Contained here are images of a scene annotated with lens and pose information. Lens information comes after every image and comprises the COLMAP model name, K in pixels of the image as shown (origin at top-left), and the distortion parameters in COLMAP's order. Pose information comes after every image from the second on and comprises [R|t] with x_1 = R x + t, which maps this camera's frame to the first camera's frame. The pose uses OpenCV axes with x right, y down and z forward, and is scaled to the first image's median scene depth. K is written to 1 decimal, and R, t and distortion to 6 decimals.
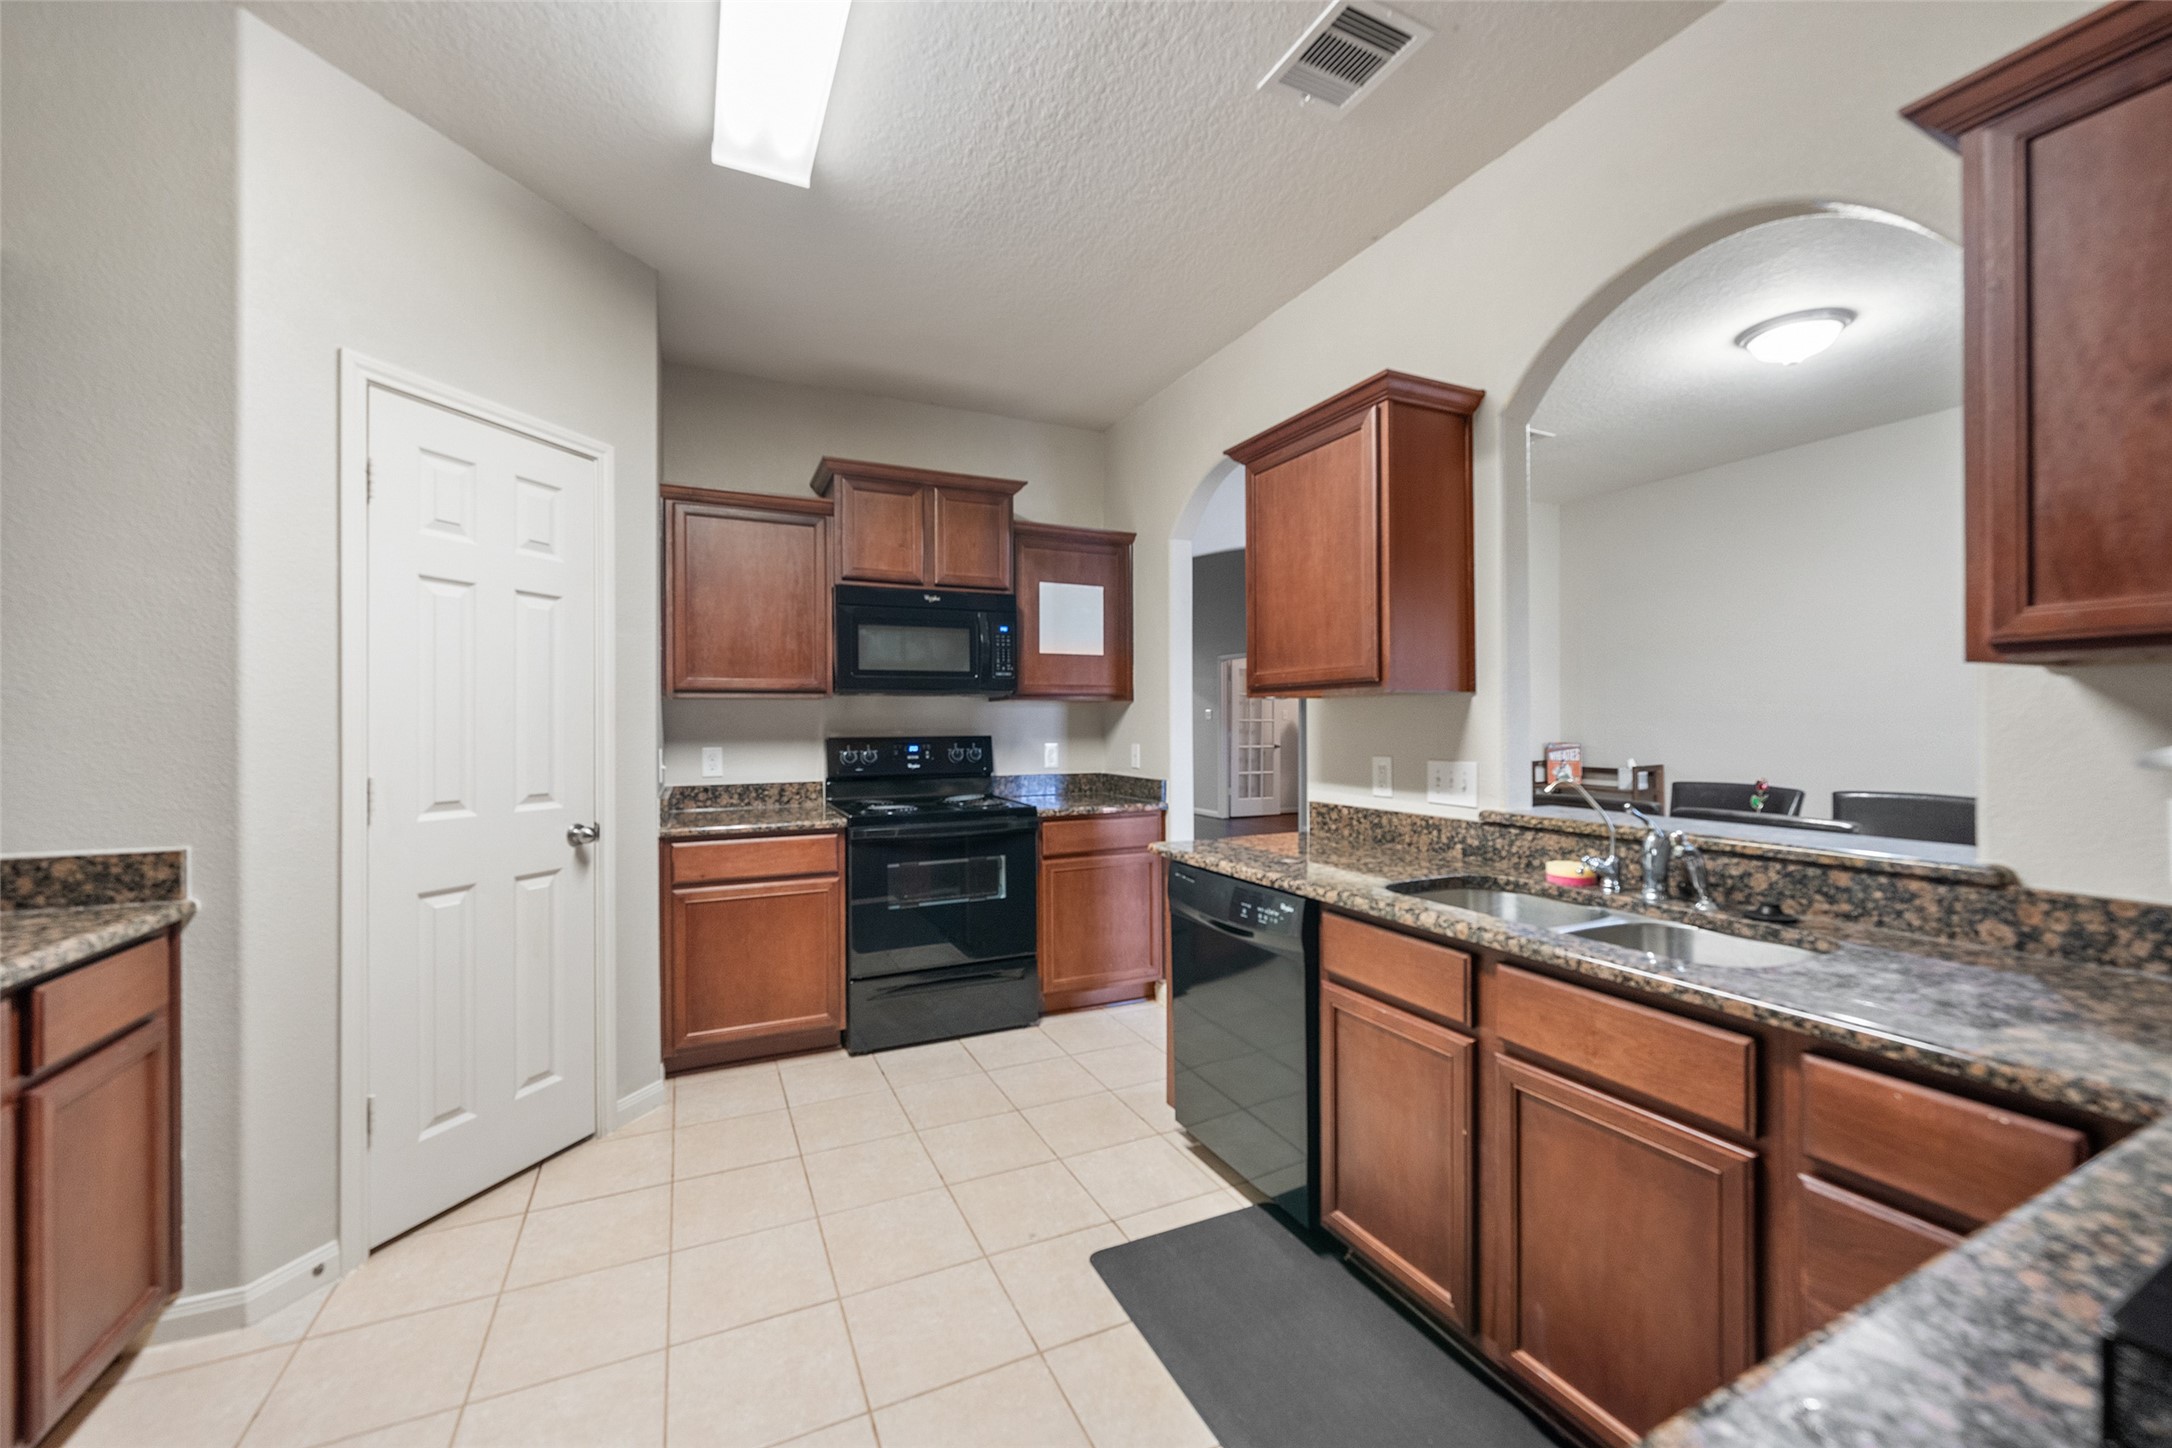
lens RADIAL K [[851.7, 0, 1088.7], [0, 851.7, 721.2], [0, 0, 1]] dist [-0.006462, -0.000107]
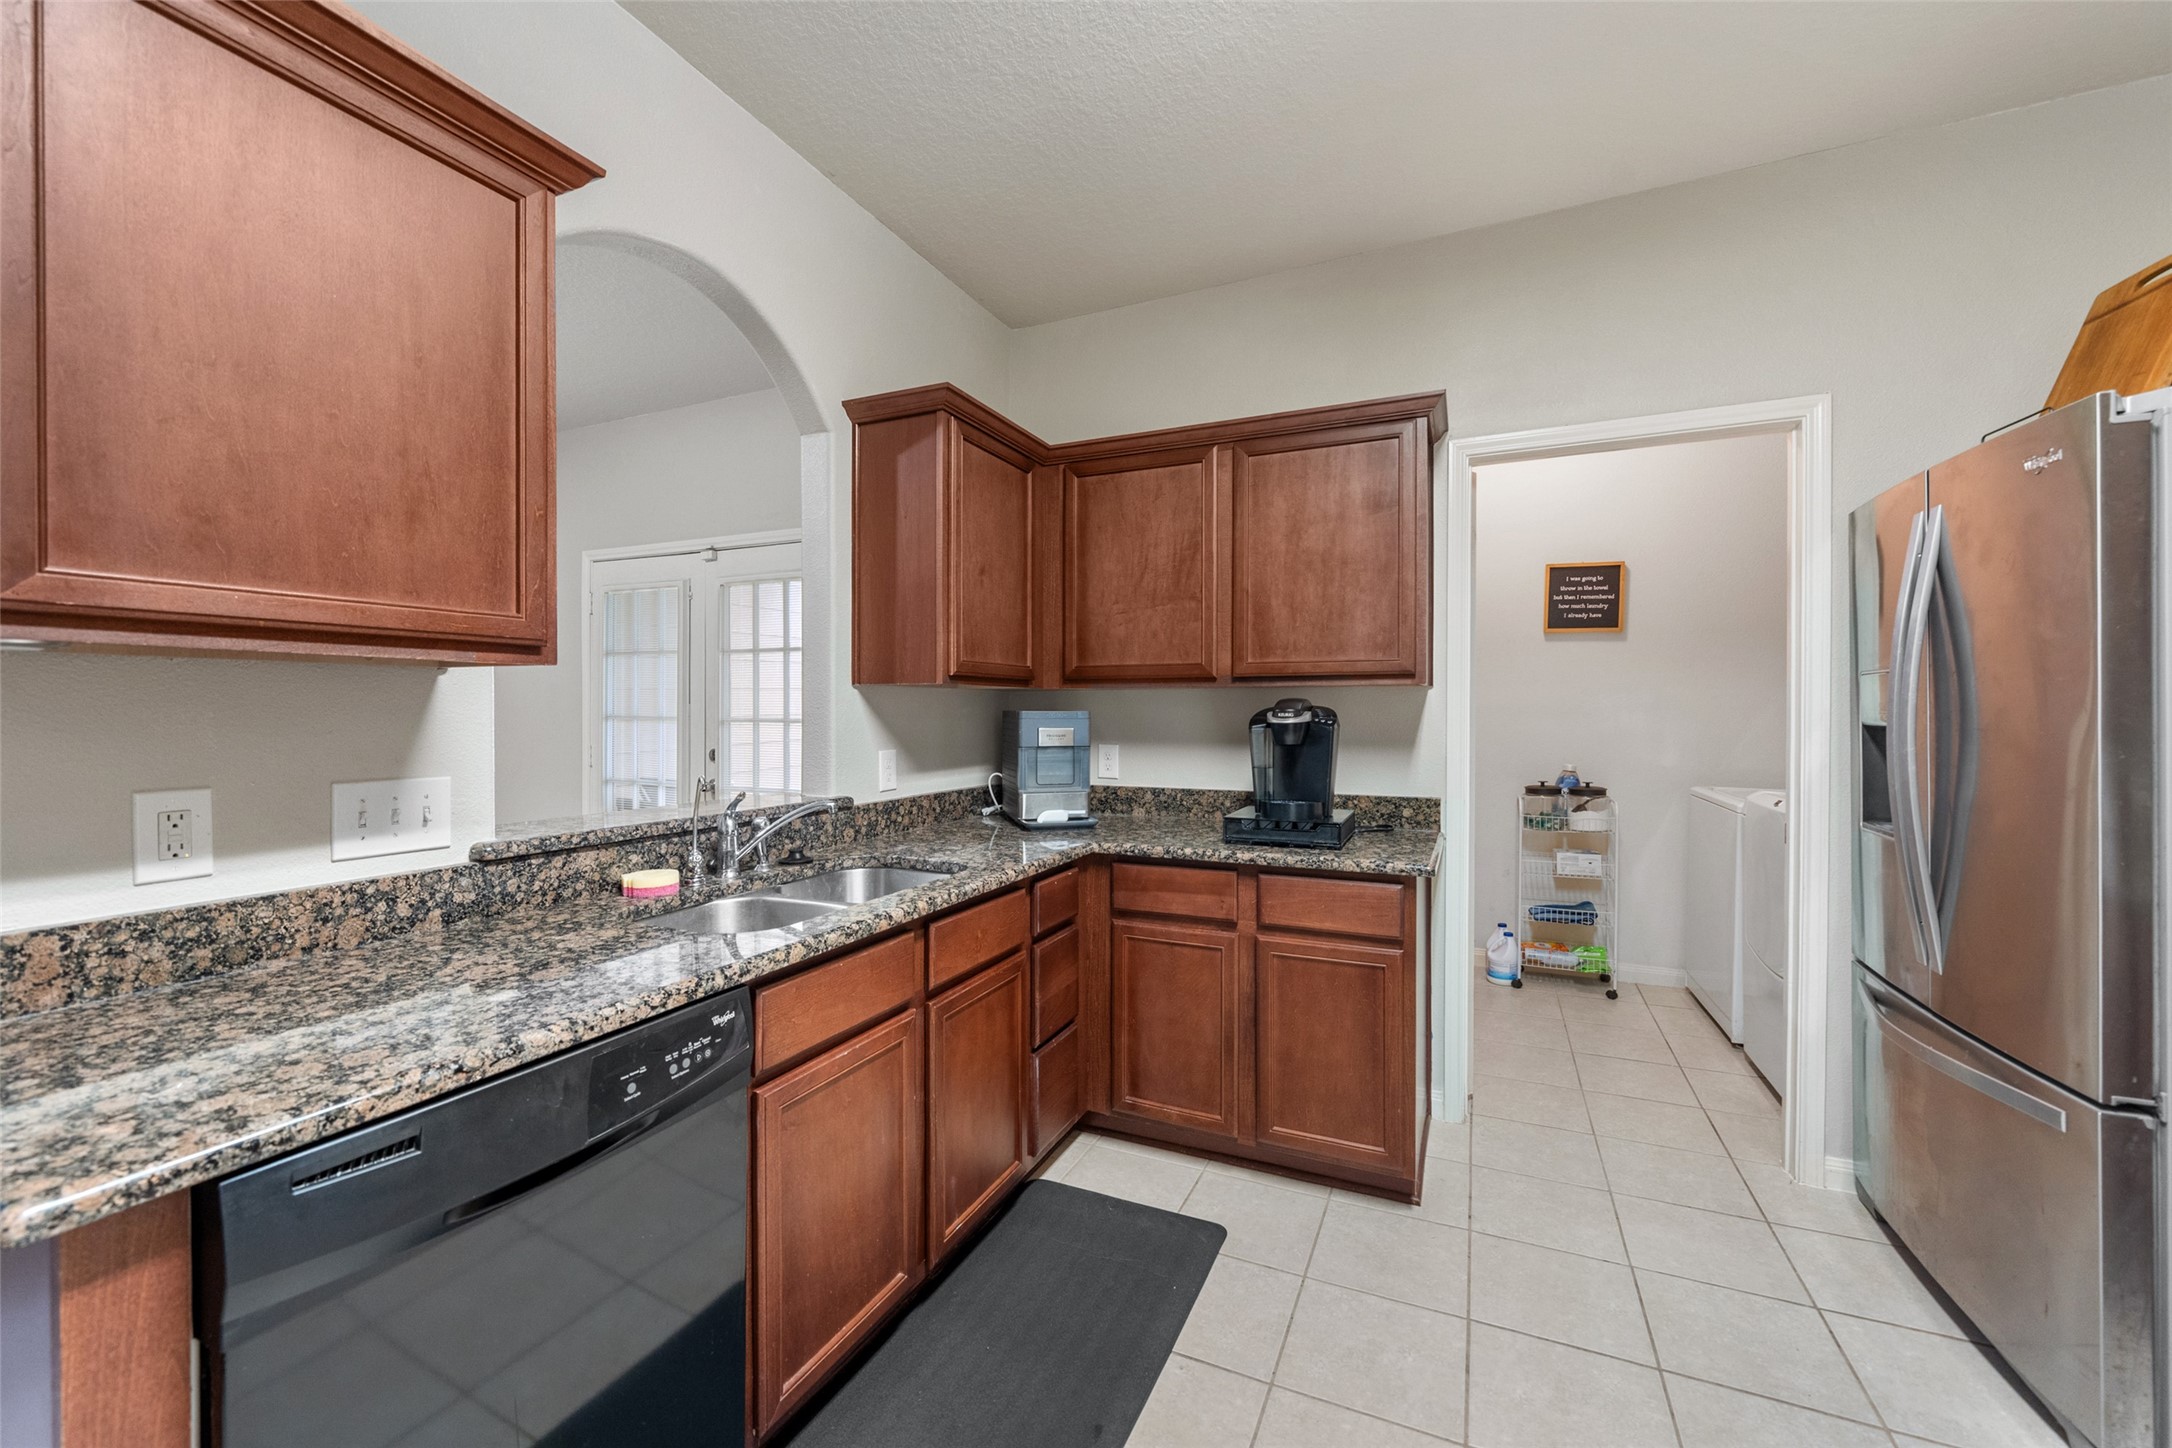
lens RADIAL K [[851.7, 0, 1080.9], [0, 851.7, 716.5], [0, 0, 1]] dist [-0.006462, -0.000107]
pose [[-0.642671, -0.002122, 0.766140, -0.354938], [-0.000774, 0.999997, 0.002120, 0.000963], [-0.766142, 0.000769, -0.642671, 1.059146]]
